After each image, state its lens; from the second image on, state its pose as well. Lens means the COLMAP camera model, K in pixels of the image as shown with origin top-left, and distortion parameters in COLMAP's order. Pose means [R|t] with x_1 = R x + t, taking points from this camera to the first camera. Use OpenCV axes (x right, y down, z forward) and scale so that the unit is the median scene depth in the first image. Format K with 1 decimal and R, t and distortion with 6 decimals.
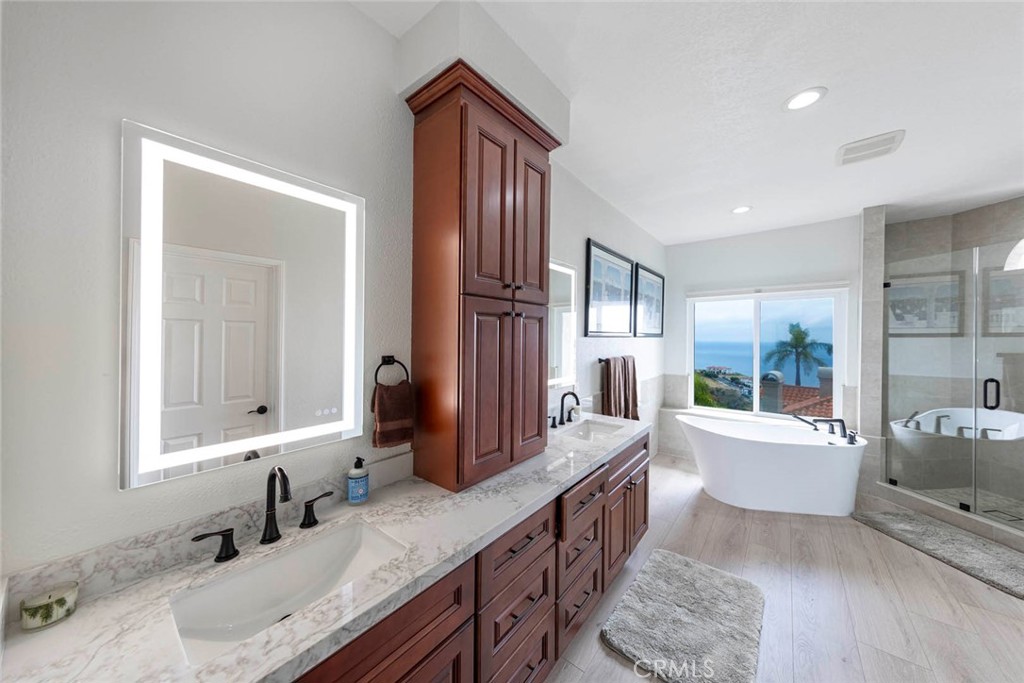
lens RADIAL K [[340.1, 0, 519.5], [0, 340.1, 348.2], [0, 0, 1]] dist [0.004622, -0.000130]
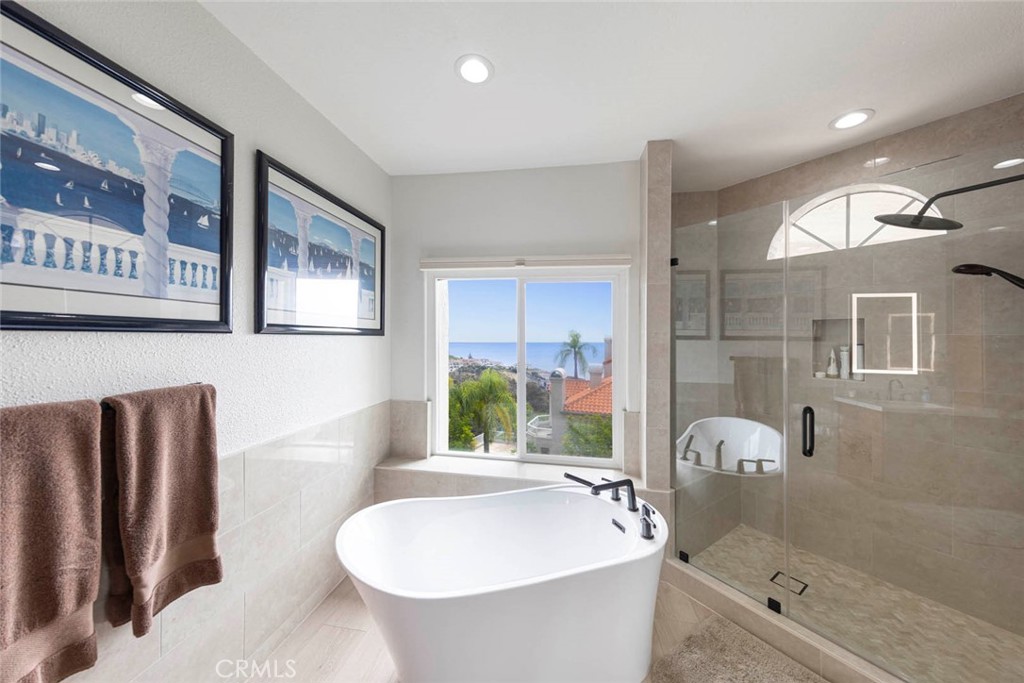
lens RADIAL K [[333.3, 0, 521.1], [0, 333.3, 338.0], [0, 0, 1]] dist [0.001290, -0.000128]
pose [[0.867122, 0.011384, 0.497965, 0.451781], [0.002838, 0.999610, -0.027793, -0.016608], [-0.498087, 0.025514, 0.866751, 0.539756]]
